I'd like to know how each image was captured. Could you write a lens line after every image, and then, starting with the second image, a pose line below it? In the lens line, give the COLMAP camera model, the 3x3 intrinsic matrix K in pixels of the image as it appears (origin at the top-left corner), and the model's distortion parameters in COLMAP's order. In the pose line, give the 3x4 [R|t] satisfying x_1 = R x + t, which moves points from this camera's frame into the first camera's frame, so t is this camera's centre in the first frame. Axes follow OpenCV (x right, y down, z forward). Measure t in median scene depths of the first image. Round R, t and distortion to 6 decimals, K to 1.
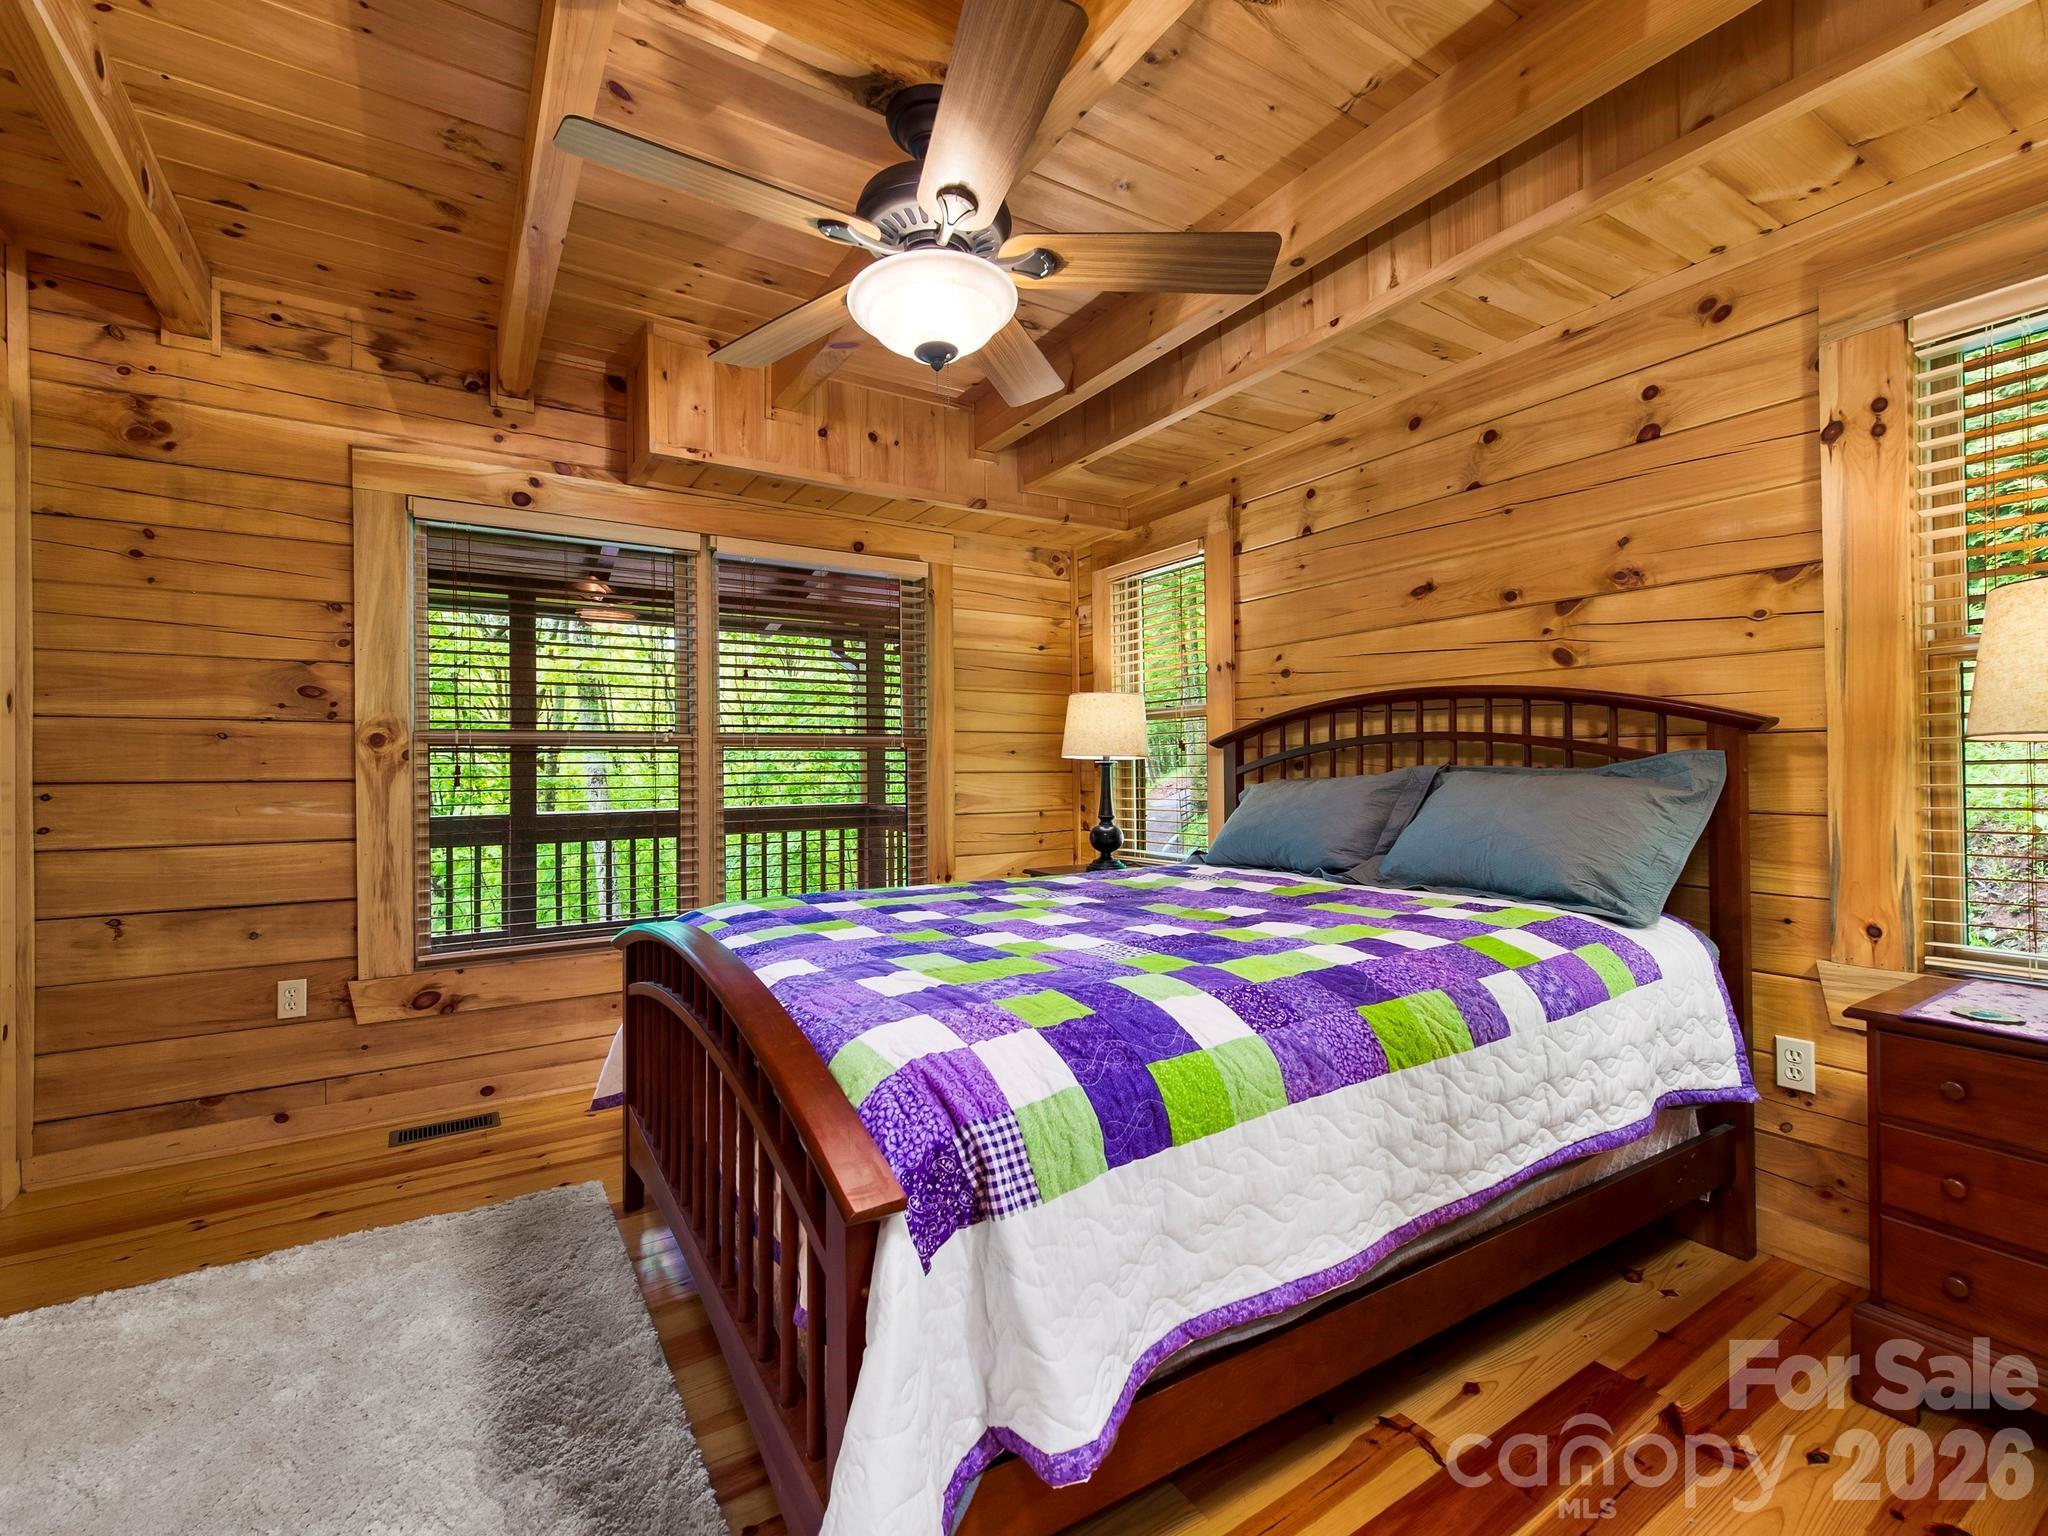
lens RADIAL K [[916.0, 0, 1021.6], [0, 916.0, 763.5], [0, 0, 1]] dist [0.010901, -0.001394]
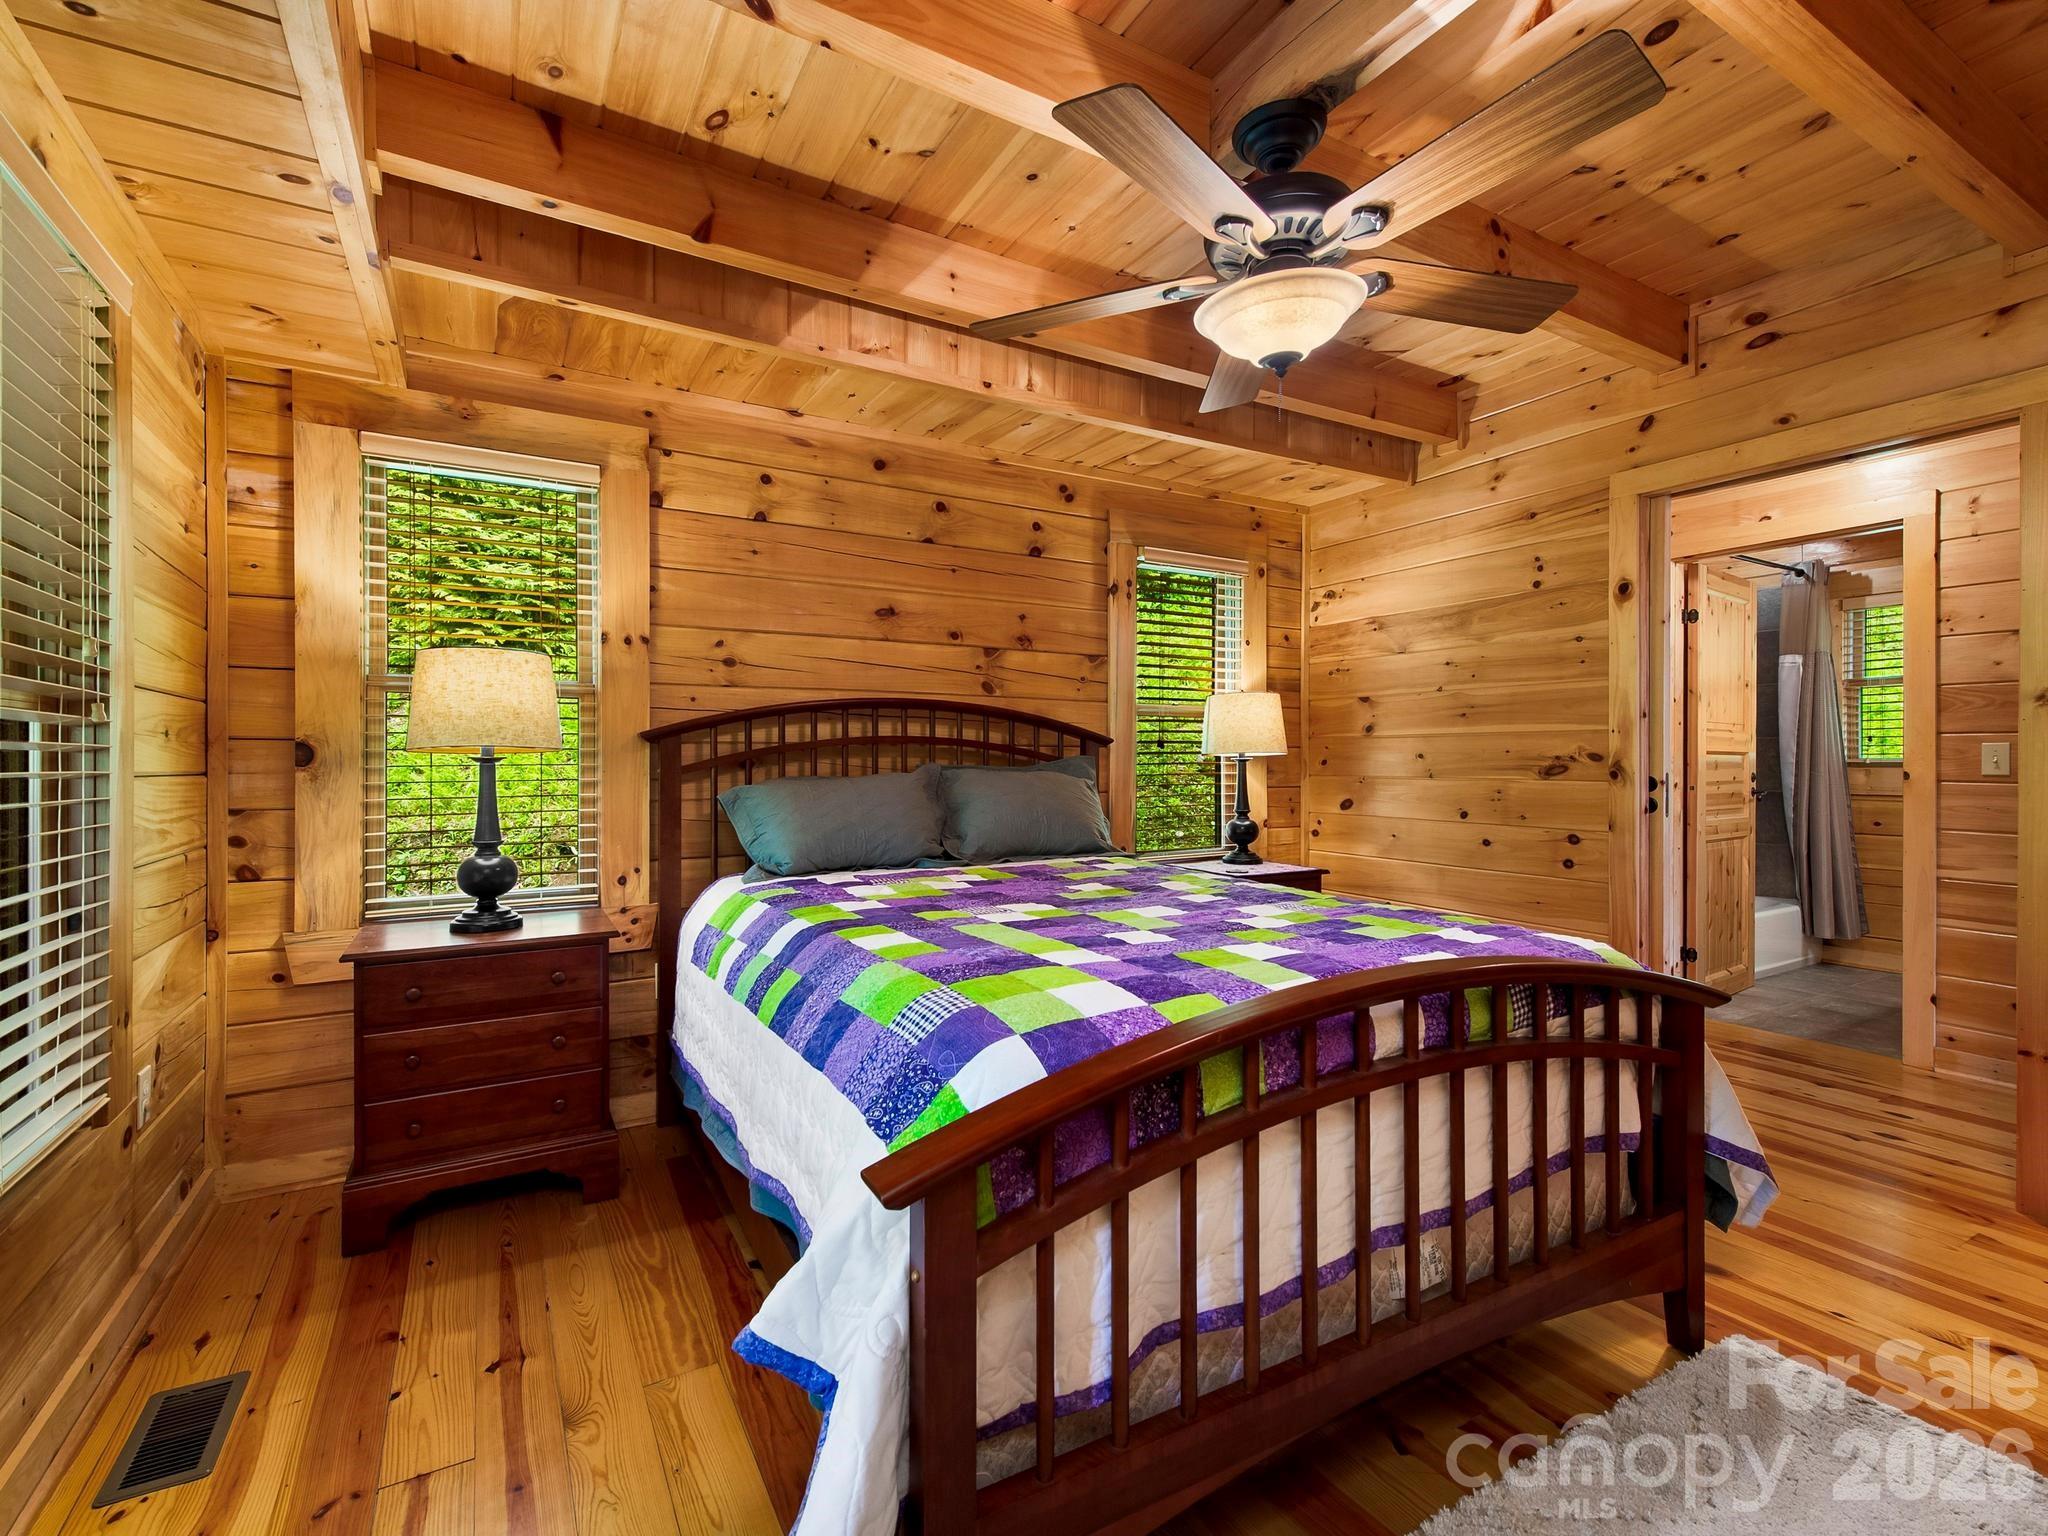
lens RADIAL K [[916.0, 0, 1020.0], [0, 916.0, 761.0], [0, 0, 1]] dist [0.010901, -0.001394]
pose [[0.034221, 0.000840, 0.999414, -0.759161], [-0.008116, 0.999967, -0.000563, -0.002812], [-0.999381, -0.008092, 0.034227, 0.845237]]
